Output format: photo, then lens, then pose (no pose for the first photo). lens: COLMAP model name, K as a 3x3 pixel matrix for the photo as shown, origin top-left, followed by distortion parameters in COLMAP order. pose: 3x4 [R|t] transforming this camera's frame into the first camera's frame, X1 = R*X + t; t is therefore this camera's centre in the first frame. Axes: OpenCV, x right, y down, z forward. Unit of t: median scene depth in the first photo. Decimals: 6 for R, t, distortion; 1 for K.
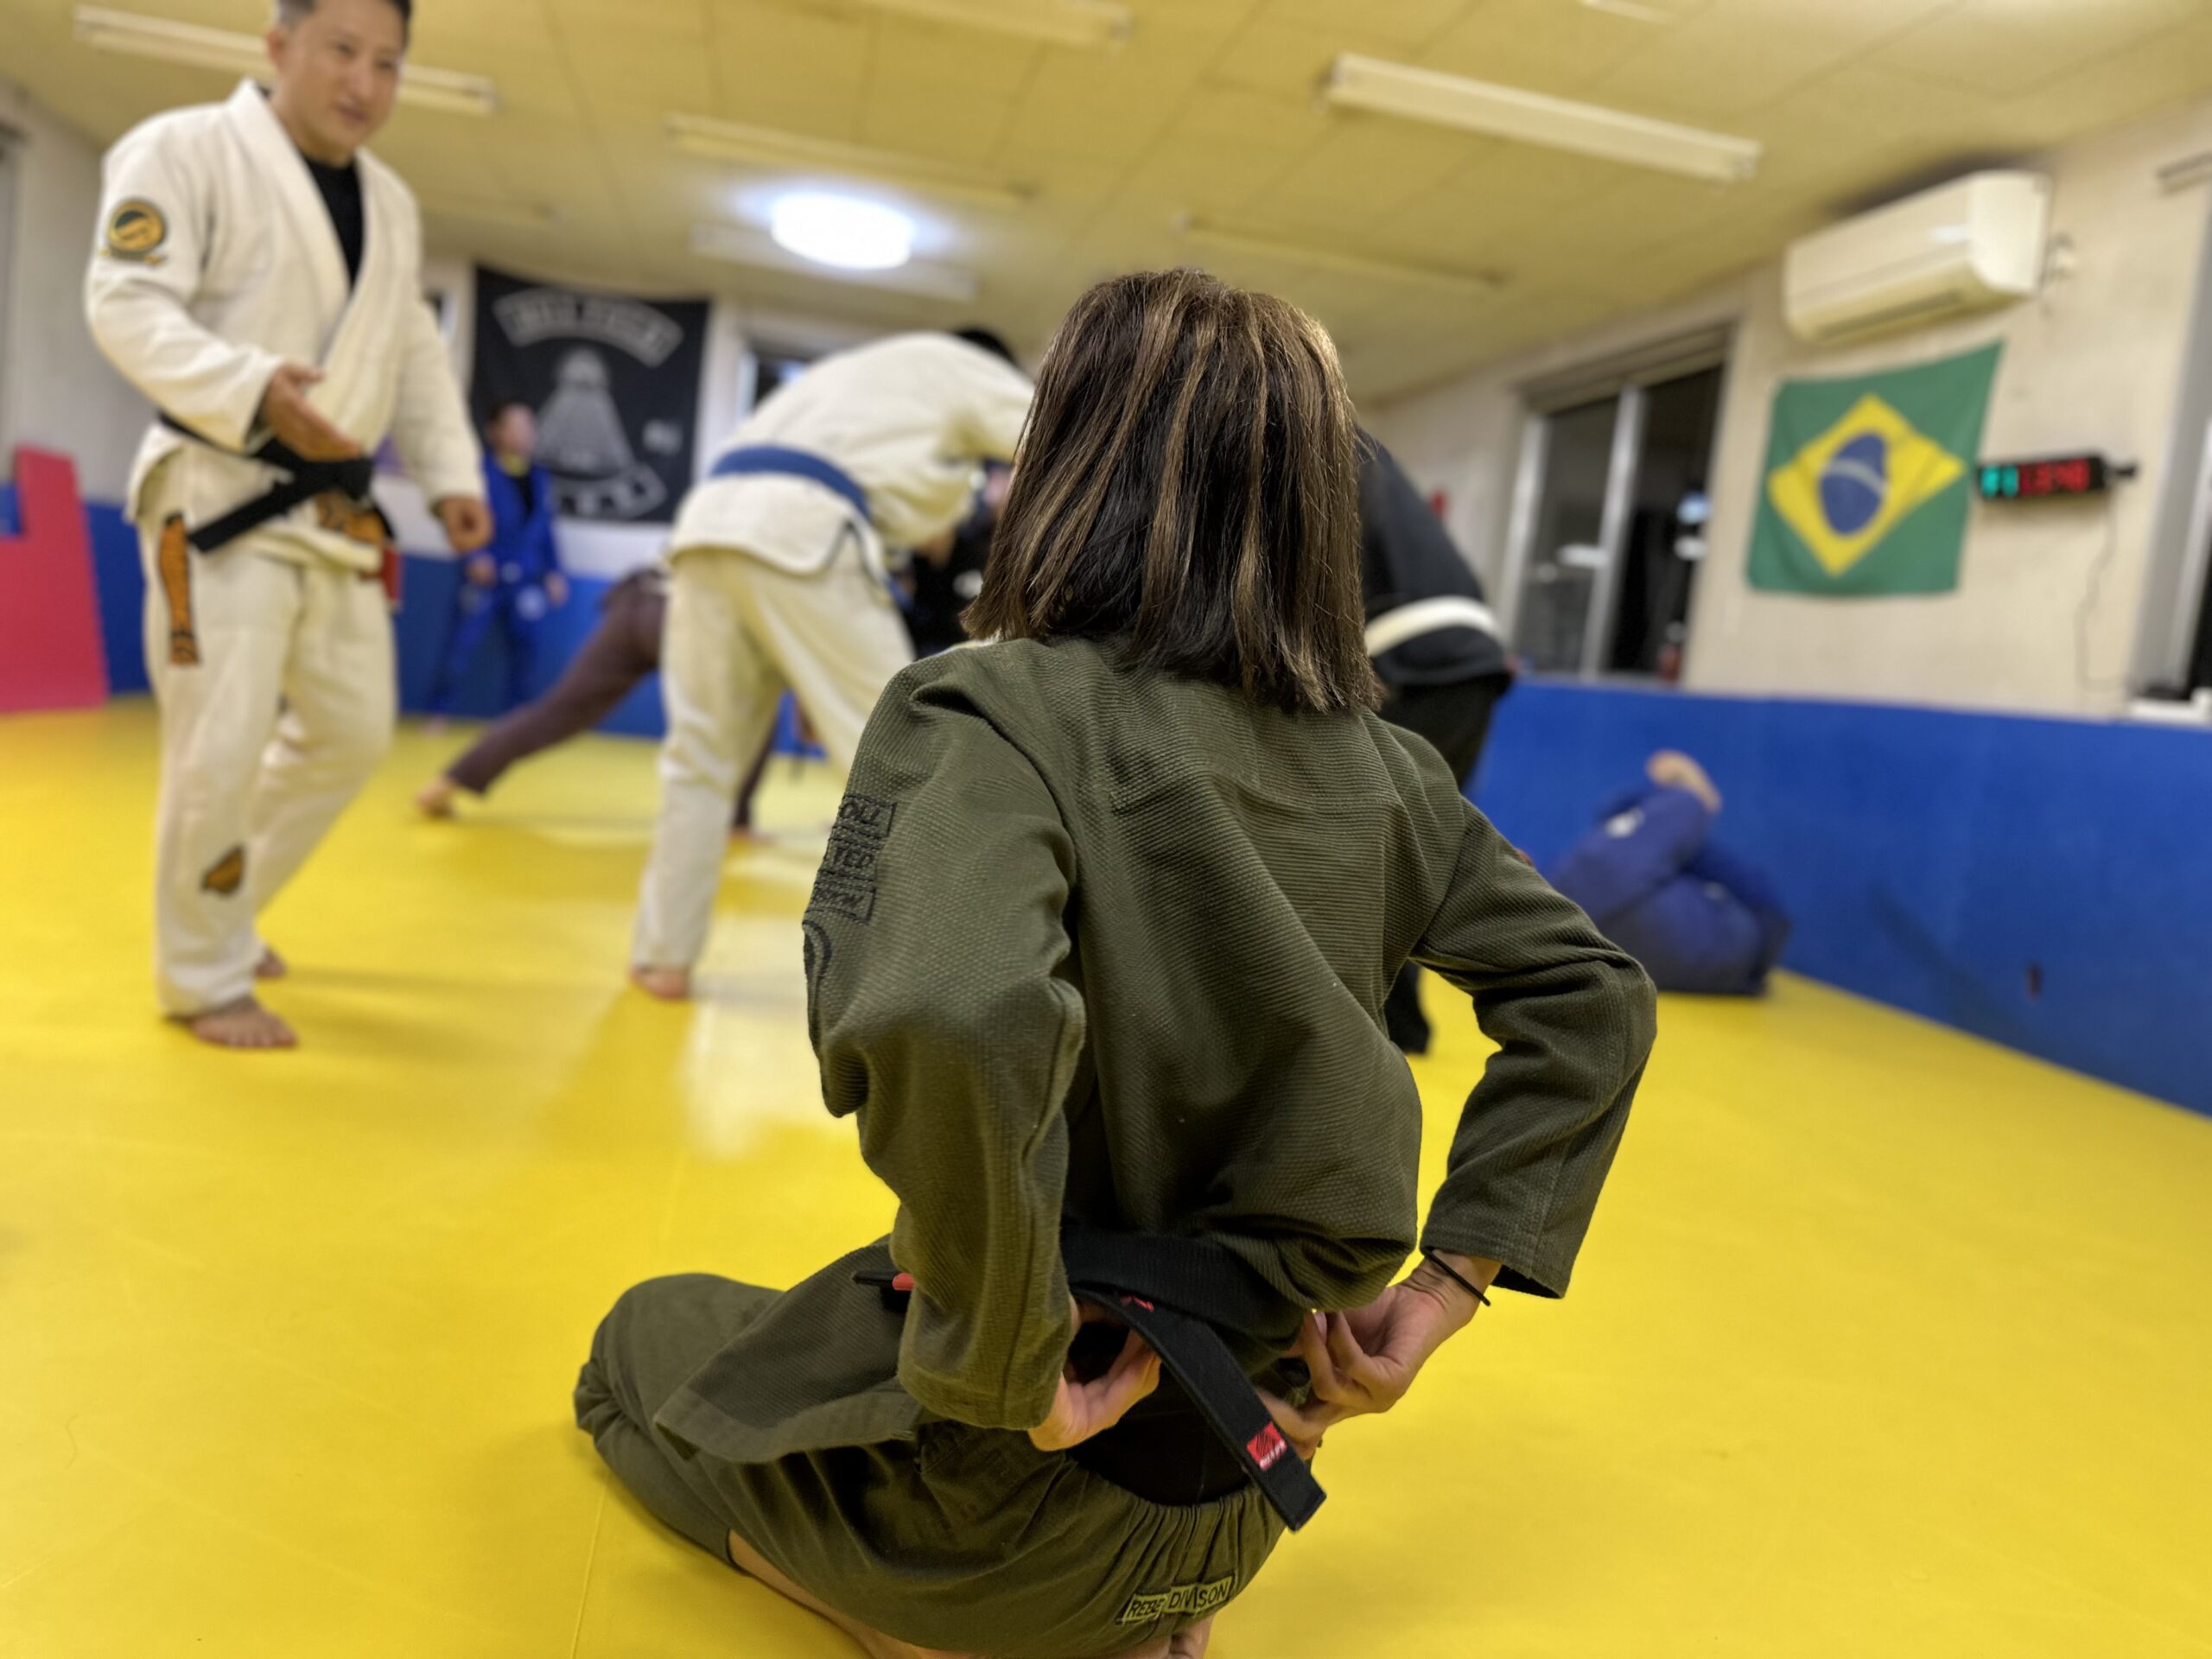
lens RADIAL K [[1524.0, 0, 1079.9], [0, 1524.0, 818.2], [0, 0, 1]] dist [0.012372, -0.018967]
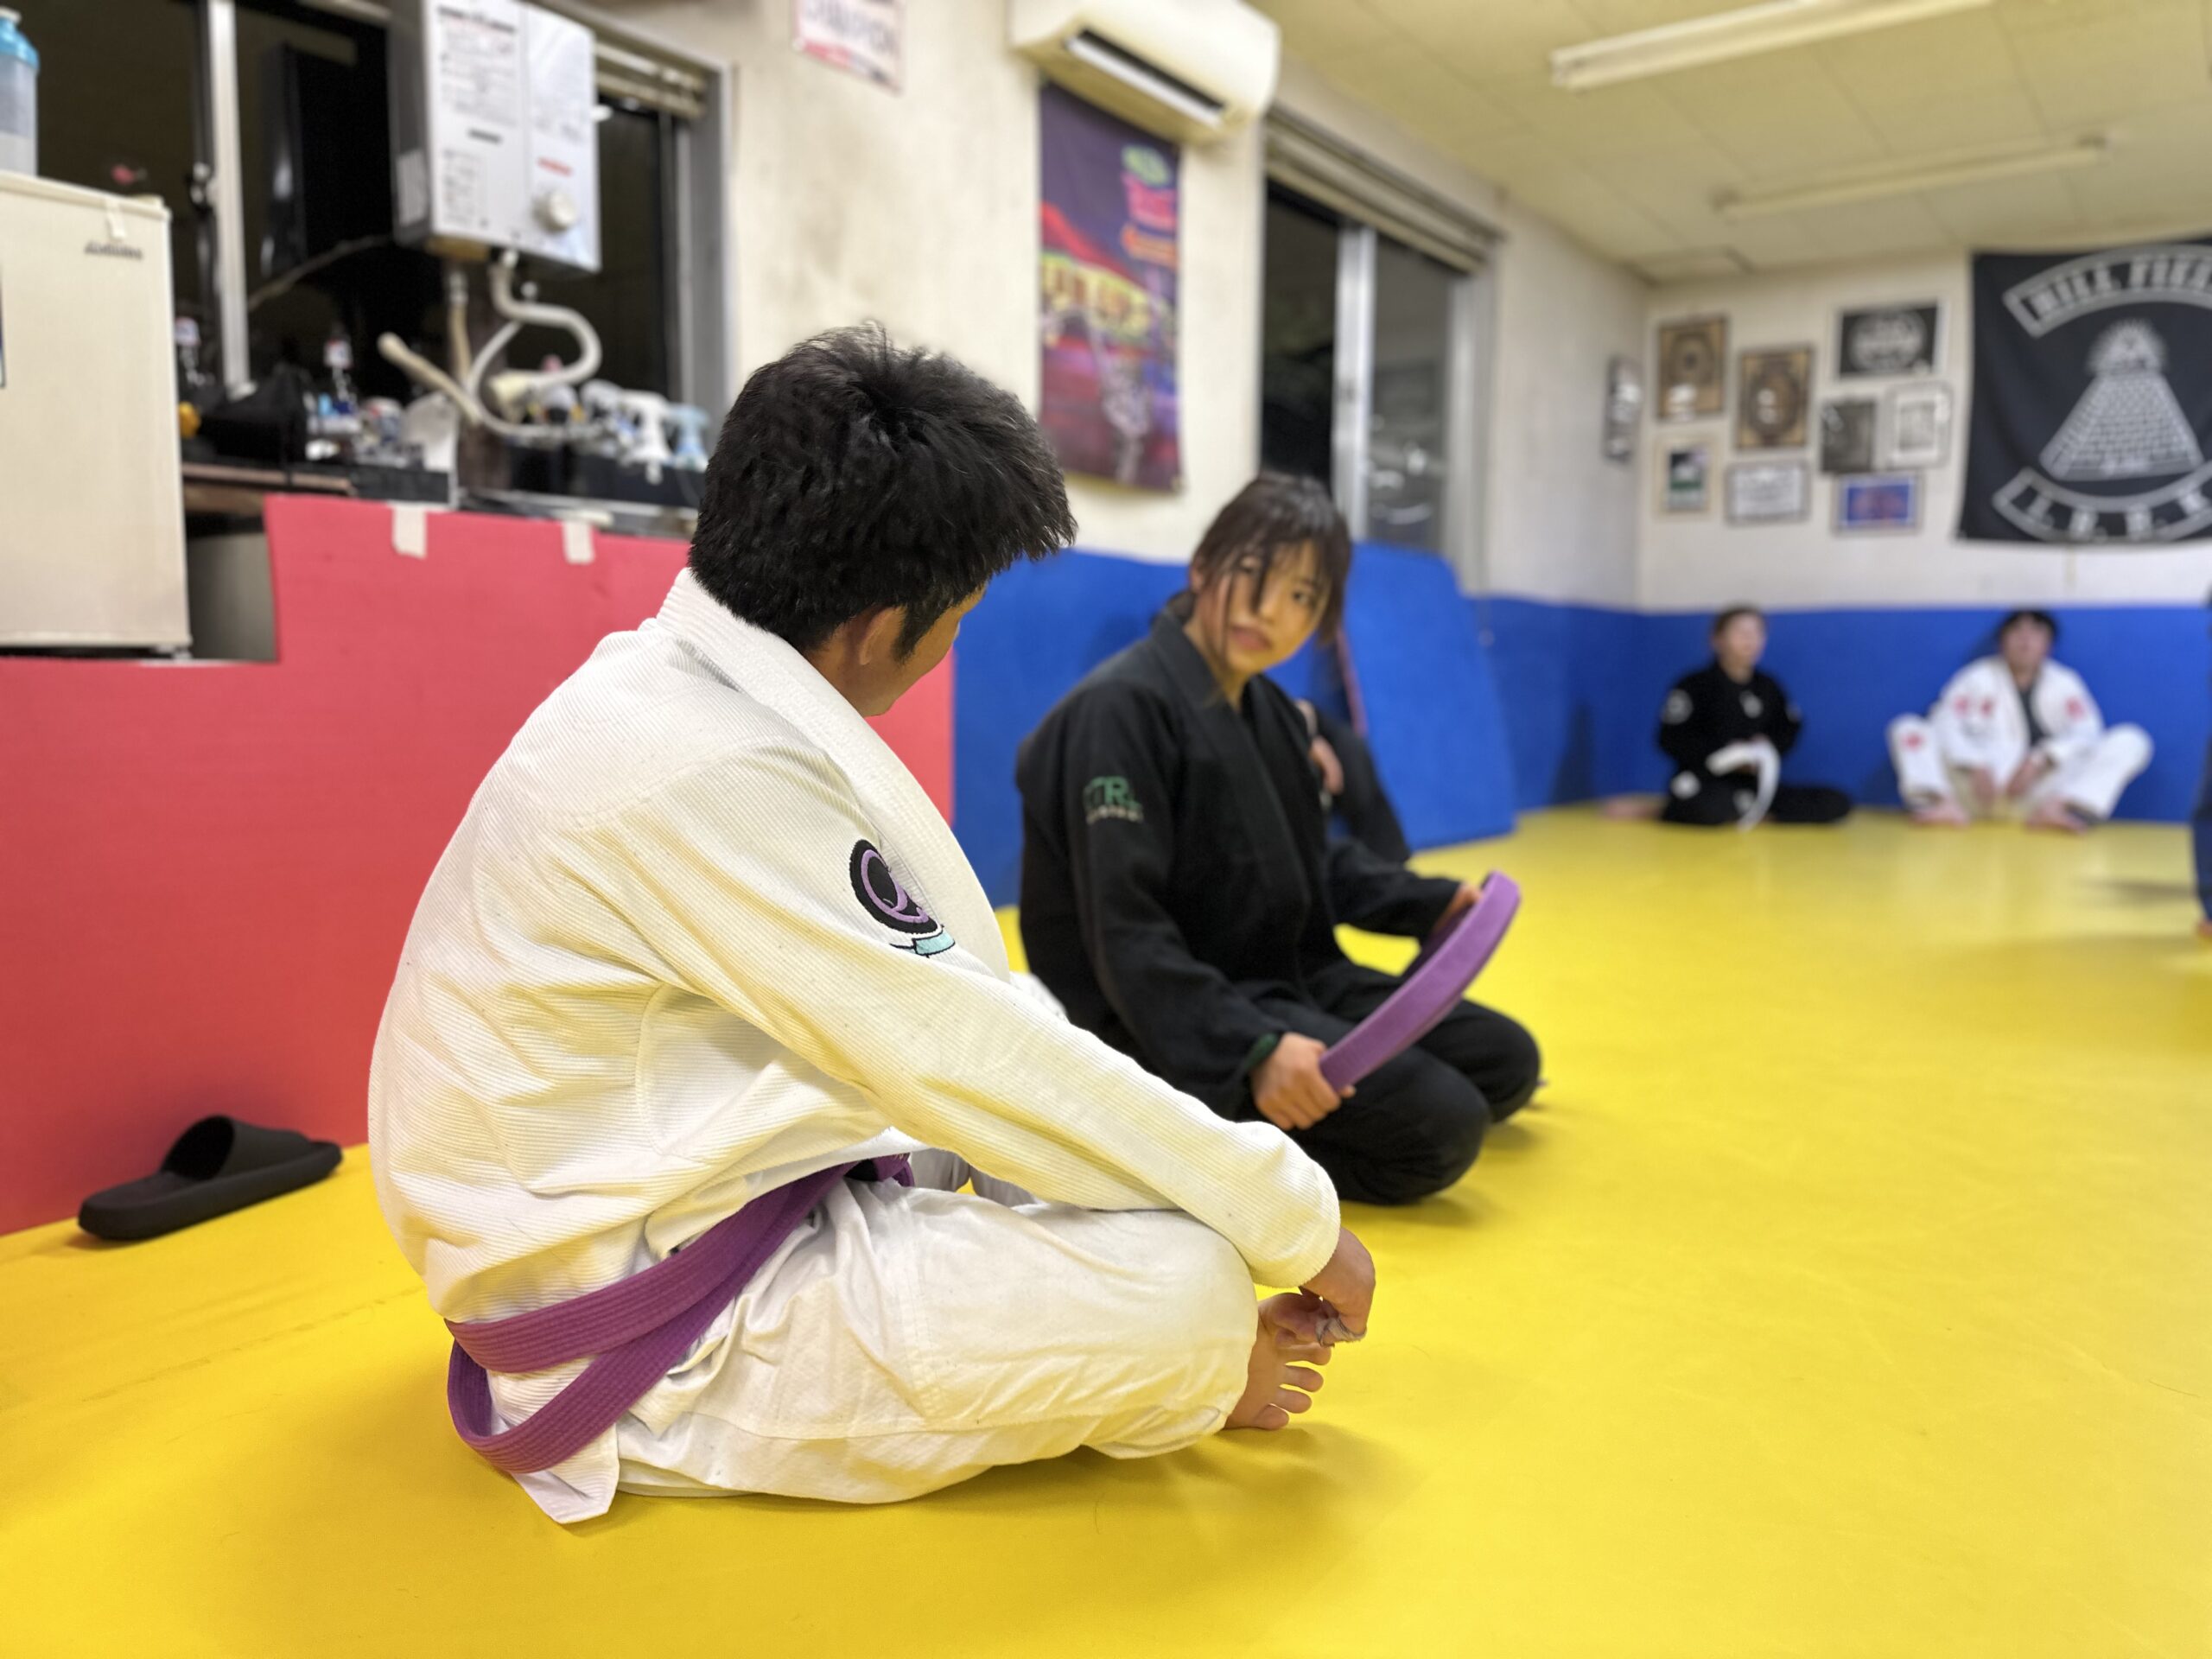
lens RADIAL K [[1524.0, 0, 1122.9], [0, 1524.0, 818.4], [0, 0, 1]] dist [0.012372, -0.018967]
pose [[0.665772, -0.037229, -0.745226, -0.297208], [-0.006809, 0.998410, -0.055960, -0.037979], [0.746124, 0.042330, 0.664460, 0.379366]]
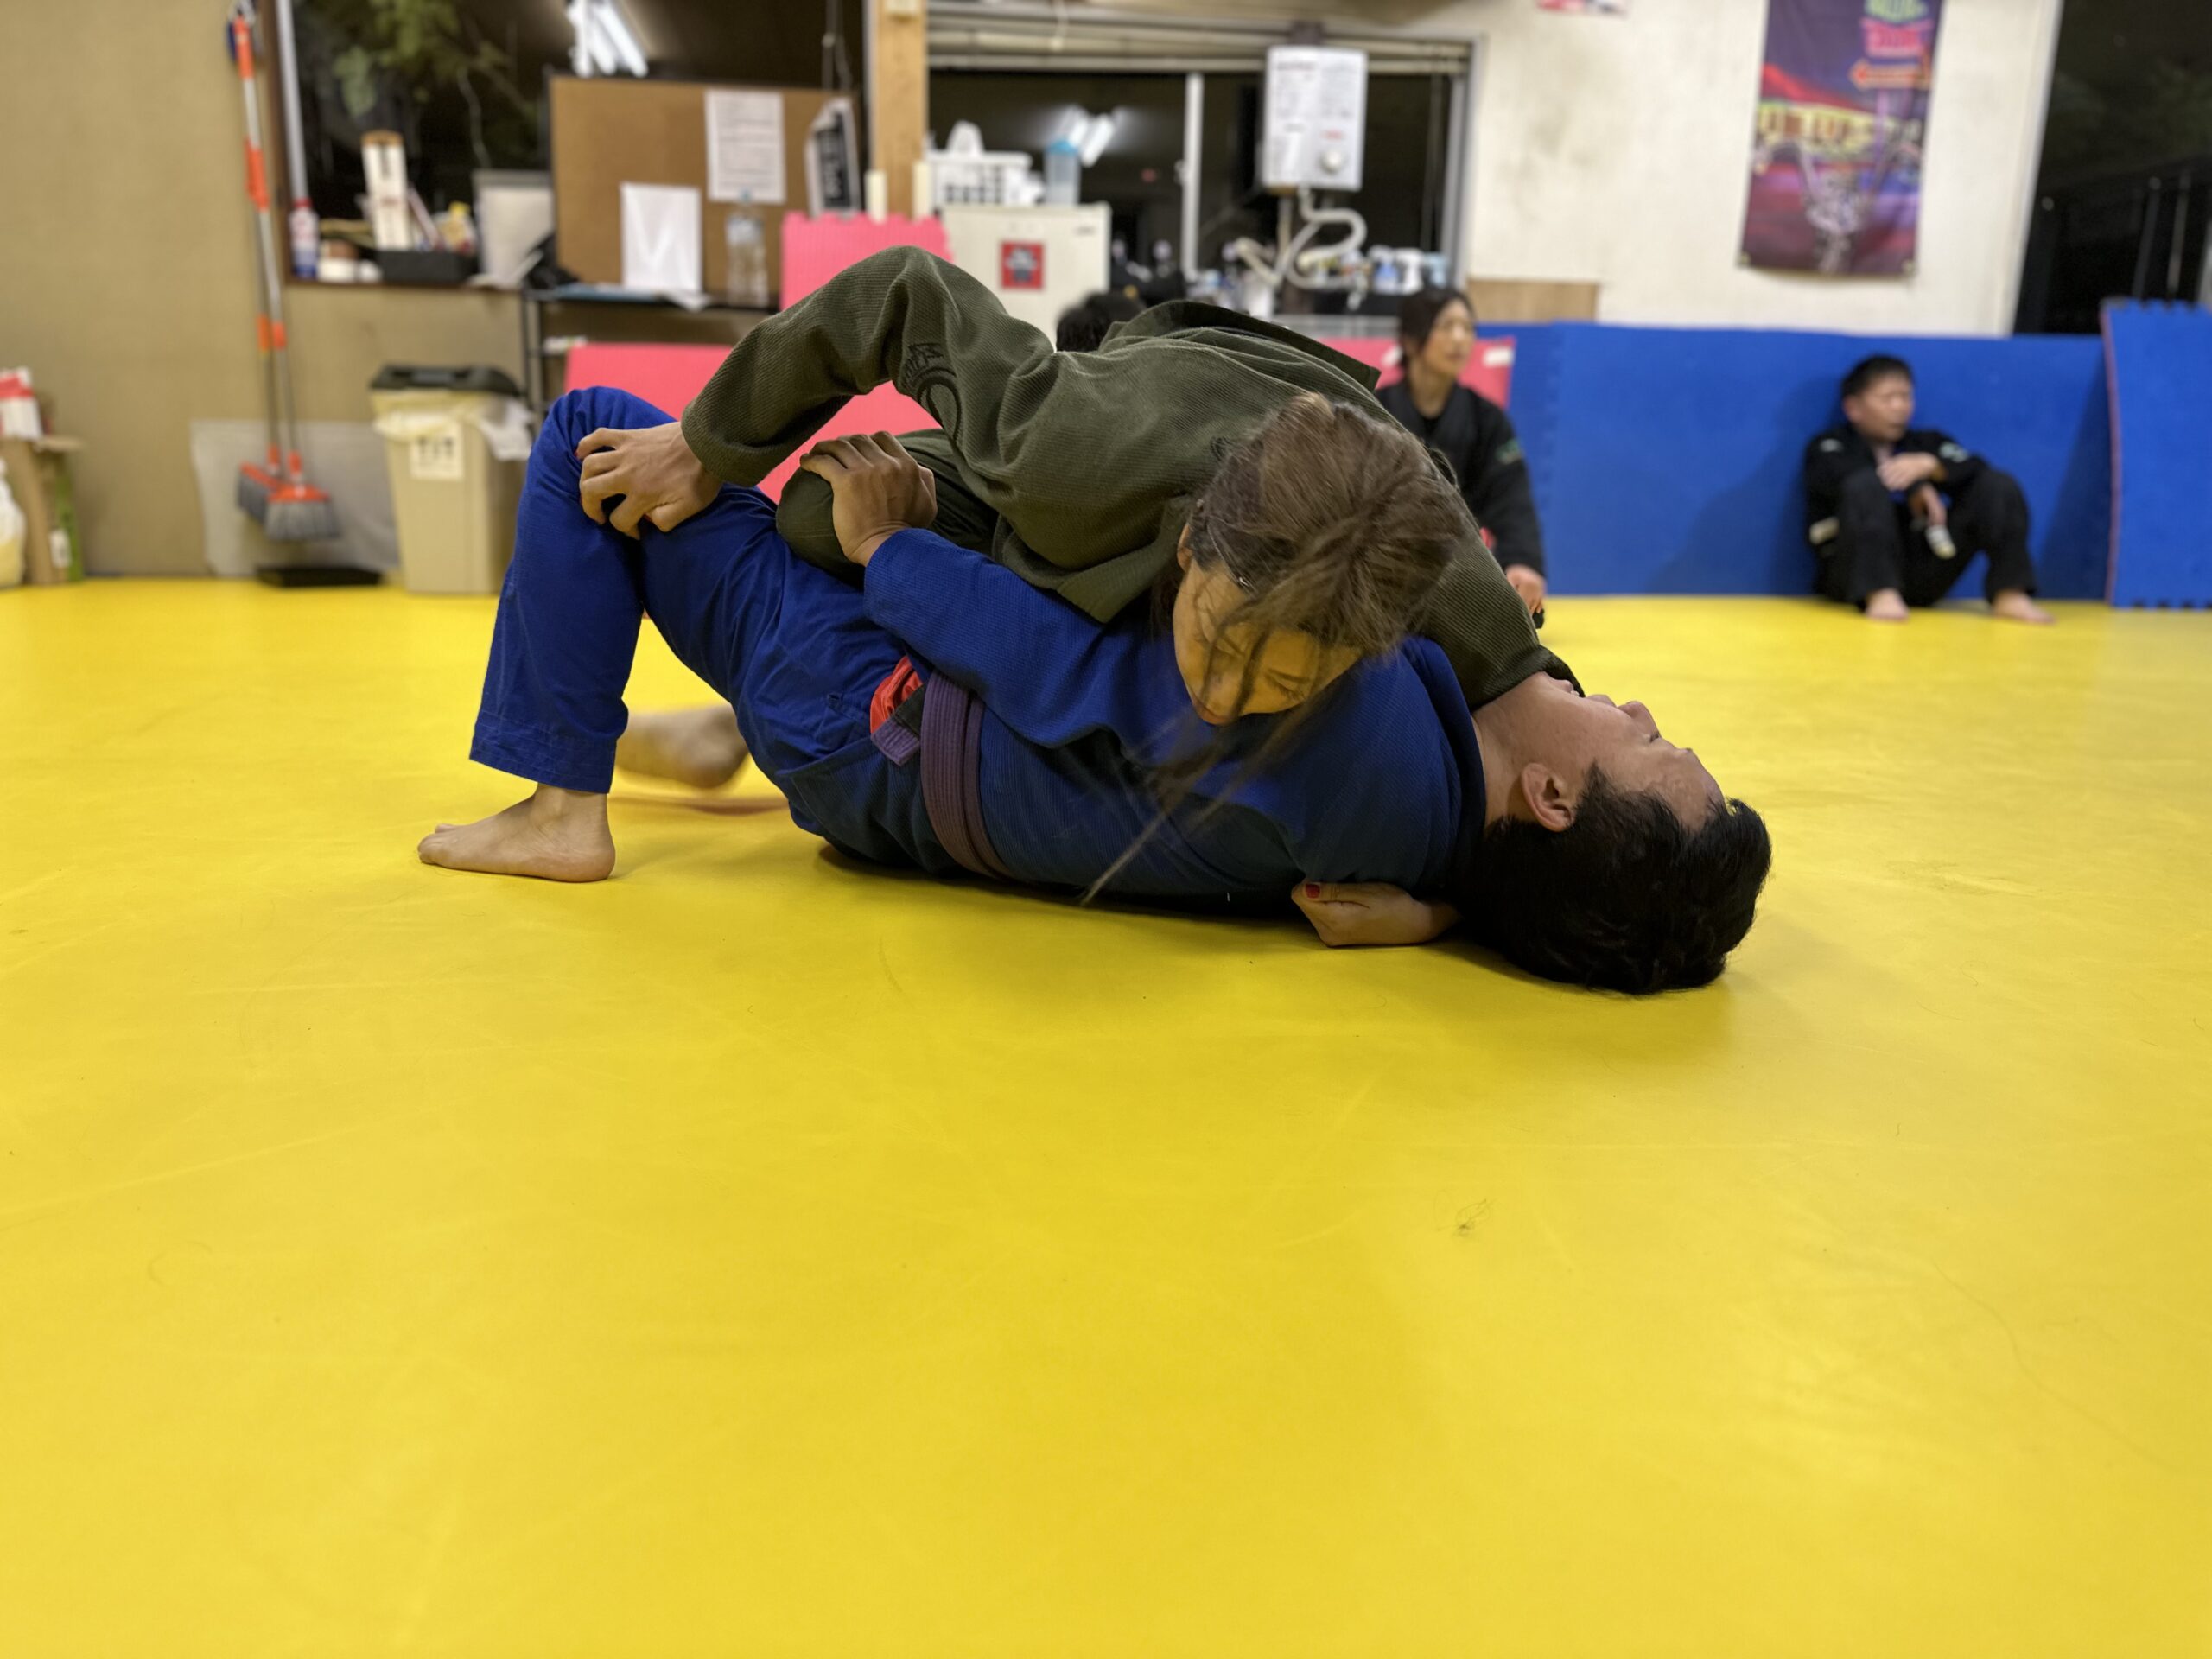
lens RADIAL K [[1524.0, 0, 1104.0], [0, 1524.0, 820.9], [0, 0, 1]] dist [0.012372, -0.018967]
pose [[-0.060898, 0.106039, -0.992495, 0.599723], [-0.131382, 0.984838, 0.113282, 0.118787], [0.989460, 0.137295, -0.046044, 0.646019]]
